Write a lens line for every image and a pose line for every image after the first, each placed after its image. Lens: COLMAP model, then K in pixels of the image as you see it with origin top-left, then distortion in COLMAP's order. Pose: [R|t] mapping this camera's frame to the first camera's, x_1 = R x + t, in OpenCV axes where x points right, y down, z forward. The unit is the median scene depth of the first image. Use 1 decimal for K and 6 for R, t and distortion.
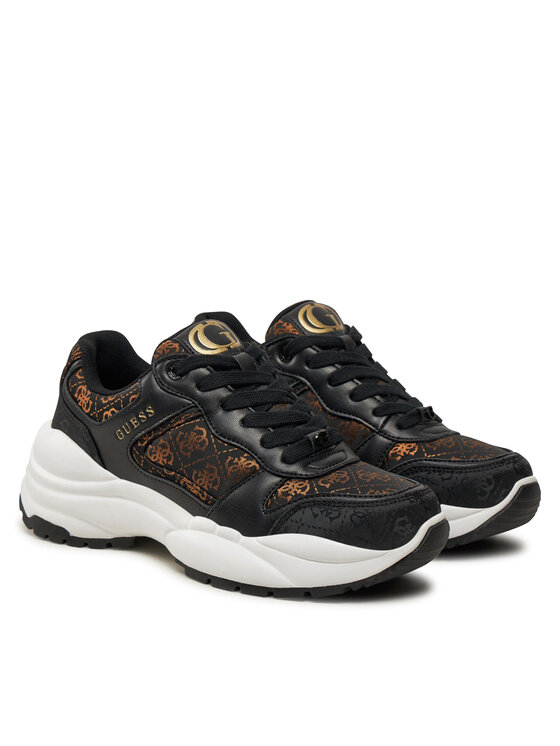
lens RADIAL K [[3516.3, 0, 280.0], [0, 3516.3, 373.0], [0, 0, 1]] dist [-0.030217, -0.070988]
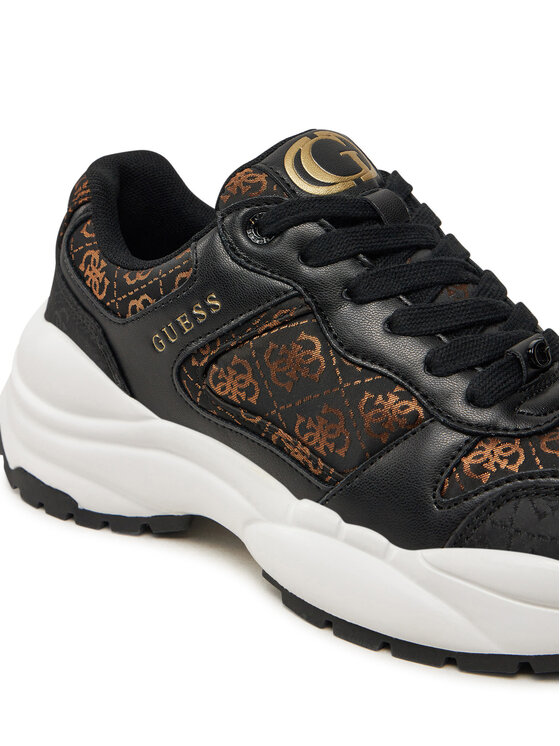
lens RADIAL K [[1877.0, 0, 280.0], [0, 1877.0, 373.0], [0, 0, 1]] dist [-0.228243, -0.225239]
pose [[0.999944, -0.009180, -0.005238, -0.025511], [0.009724, 0.993249, 0.115597, -0.011401], [0.004142, -0.115641, 0.993282, 0.717497]]
